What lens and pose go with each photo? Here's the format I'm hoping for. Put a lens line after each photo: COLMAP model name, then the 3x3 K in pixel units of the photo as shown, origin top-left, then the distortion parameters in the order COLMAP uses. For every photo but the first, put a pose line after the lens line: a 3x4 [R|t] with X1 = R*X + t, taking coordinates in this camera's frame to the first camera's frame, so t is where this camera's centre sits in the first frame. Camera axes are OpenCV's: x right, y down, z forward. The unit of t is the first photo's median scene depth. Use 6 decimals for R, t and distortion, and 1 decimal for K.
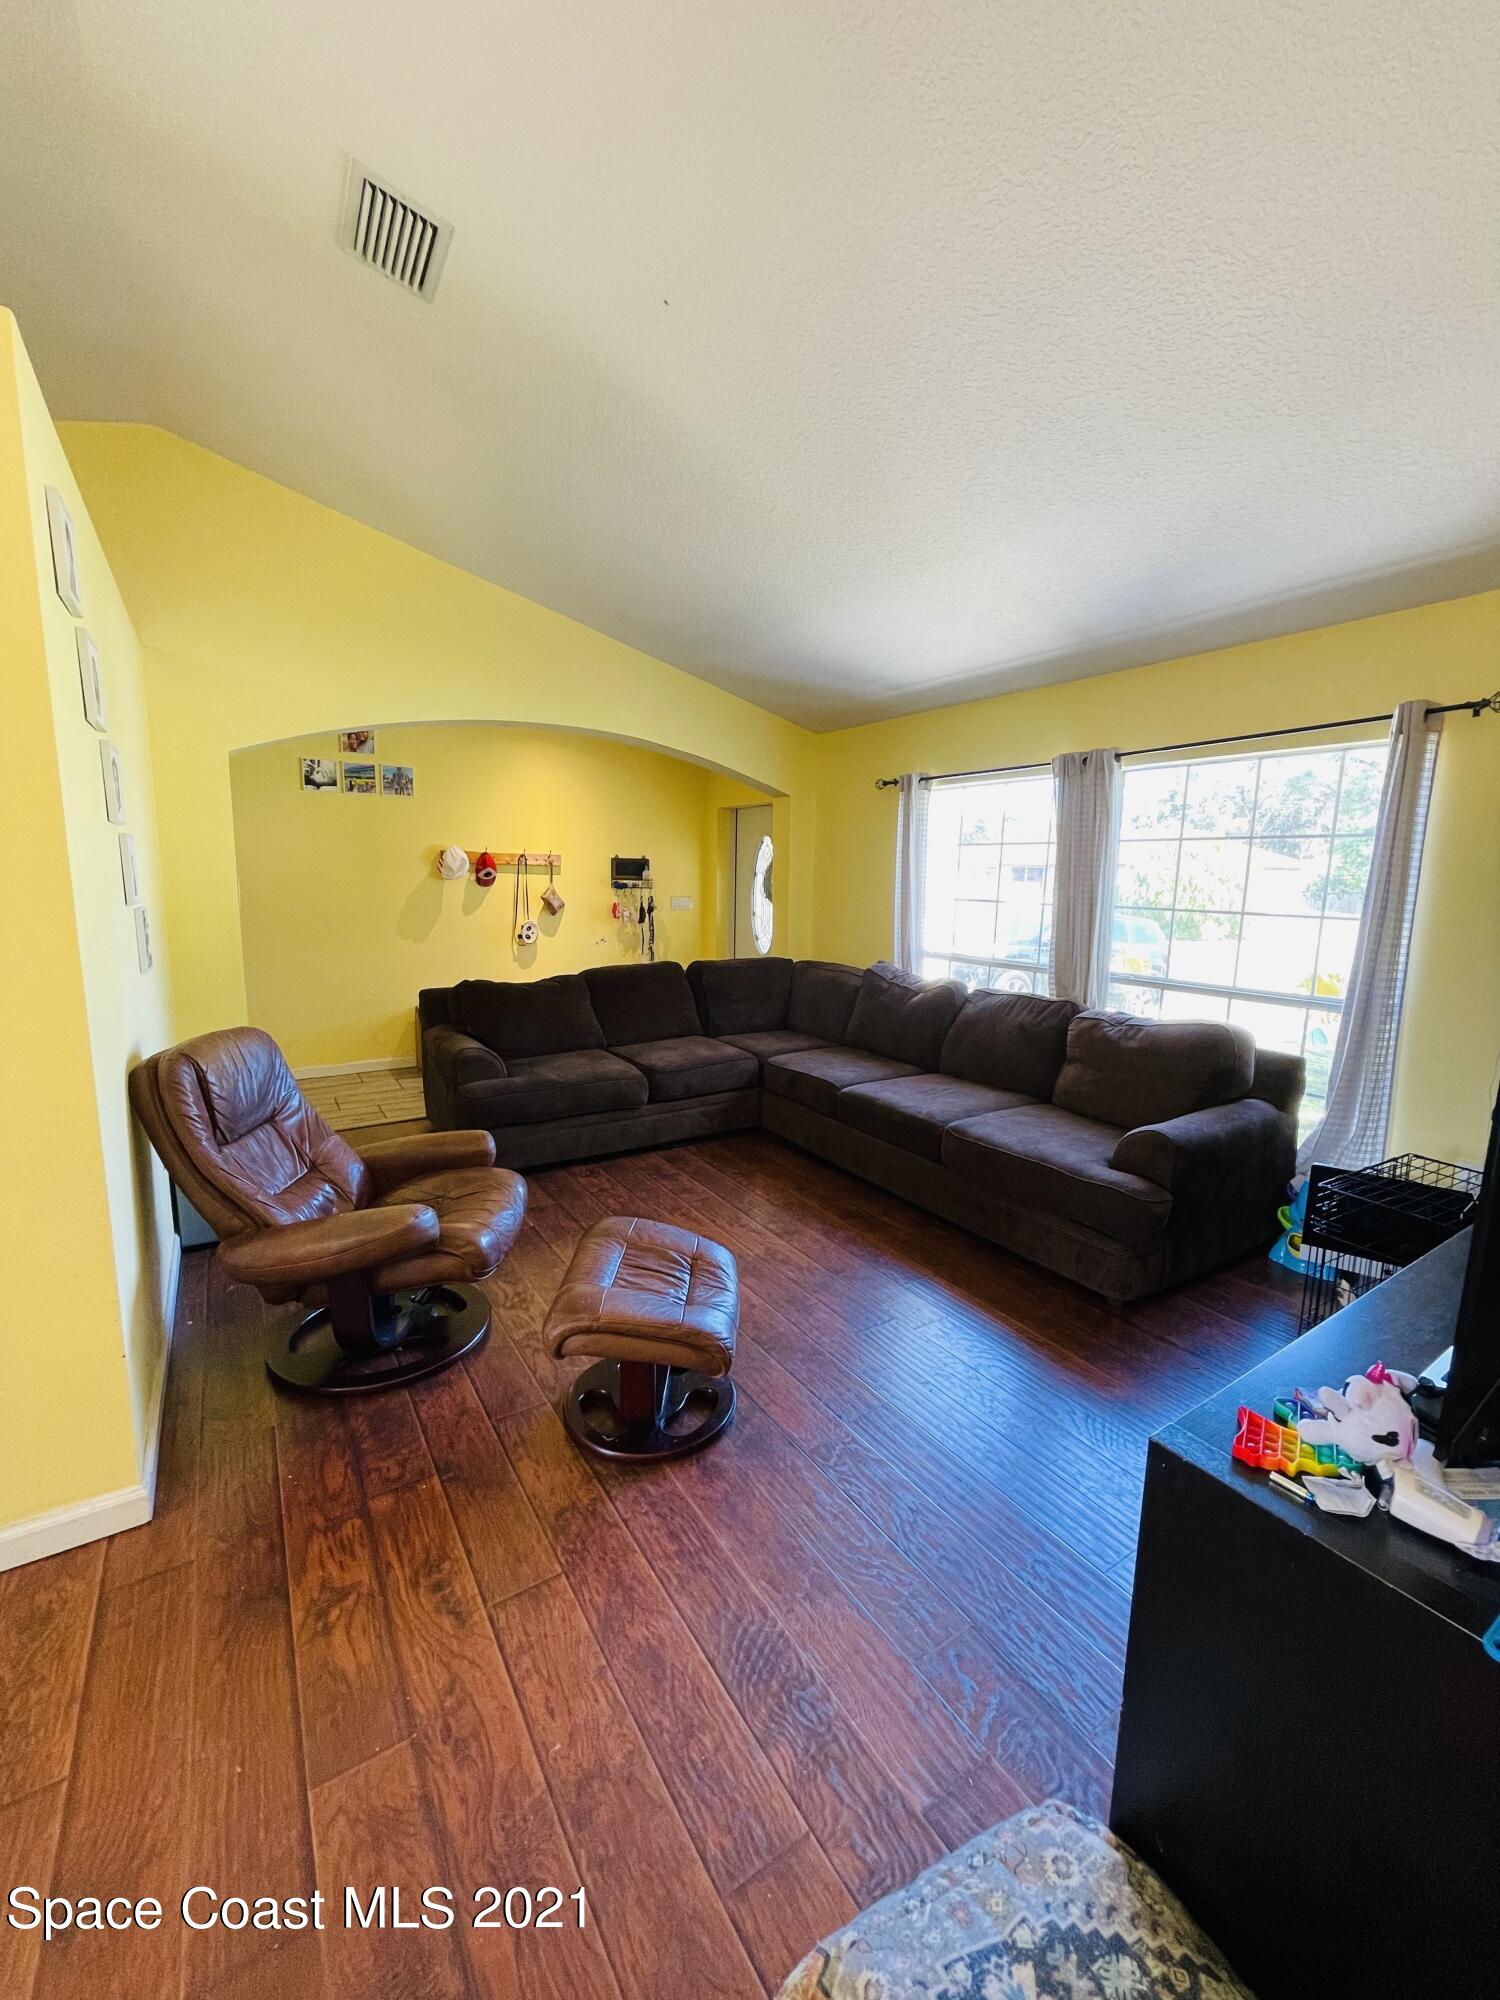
lens RADIAL K [[808.2, 0, 750.0], [0, 808.2, 1000.0], [0, 0, 1]] dist [0.000702, 0.000150]
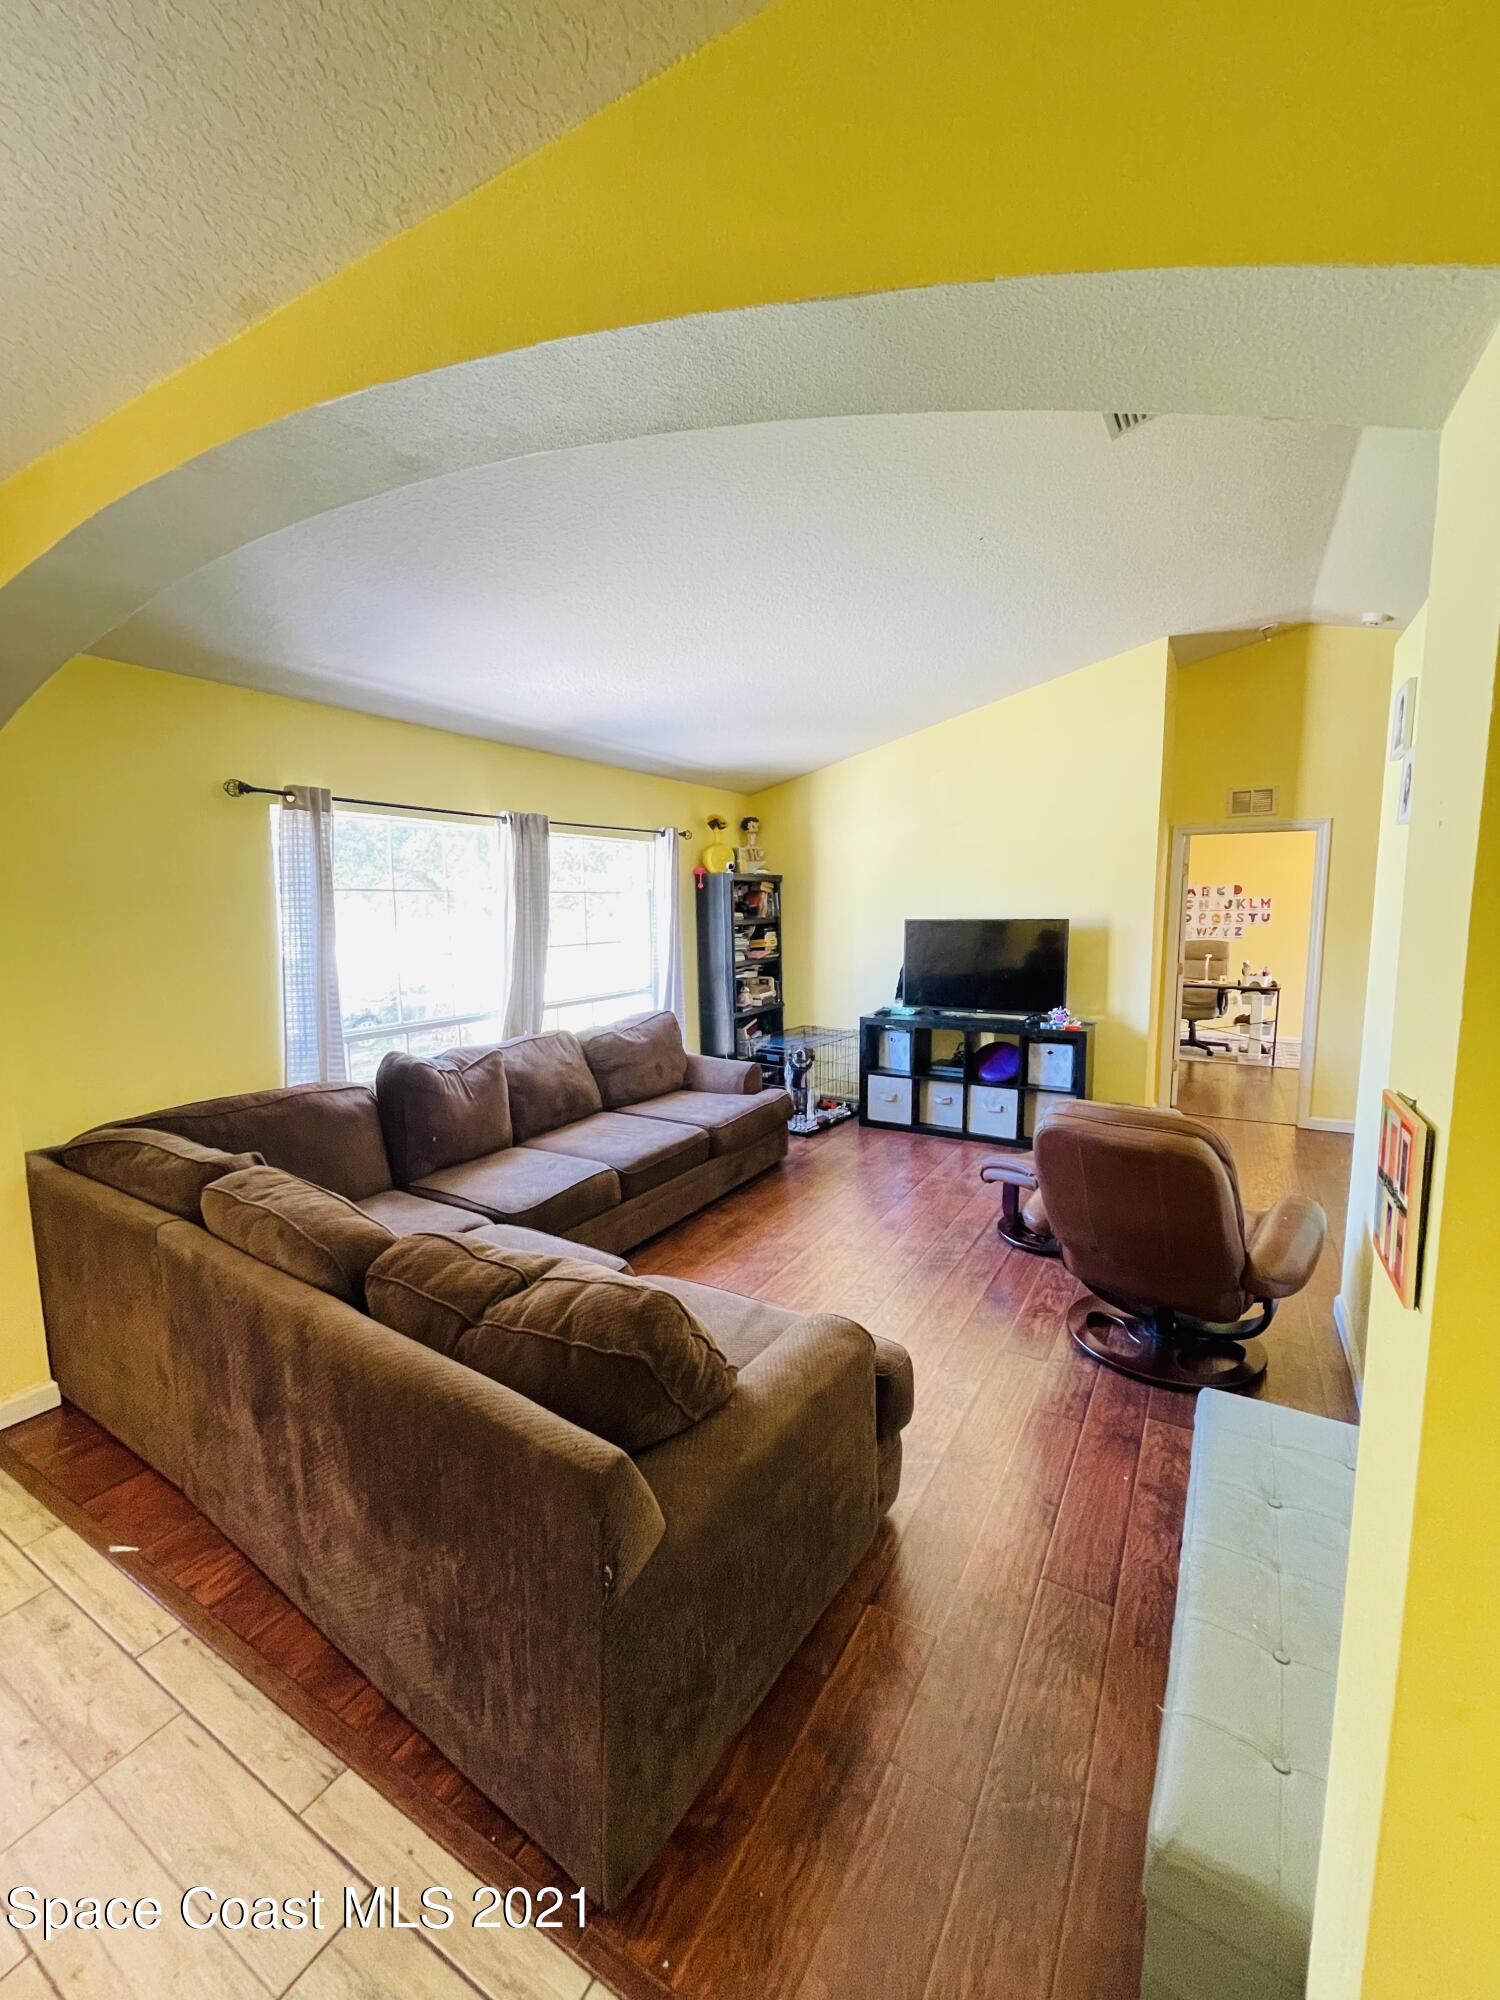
lens RADIAL K [[808.2, 0, 750.0], [0, 808.2, 1000.0], [0, 0, 1]] dist [0.000702, 0.000150]
pose [[-0.453471, -0.103421, 0.885250, -0.777779], [0.159077, 0.967904, 0.194565, -0.232916], [-0.876960, 0.229053, -0.422465, 1.309472]]
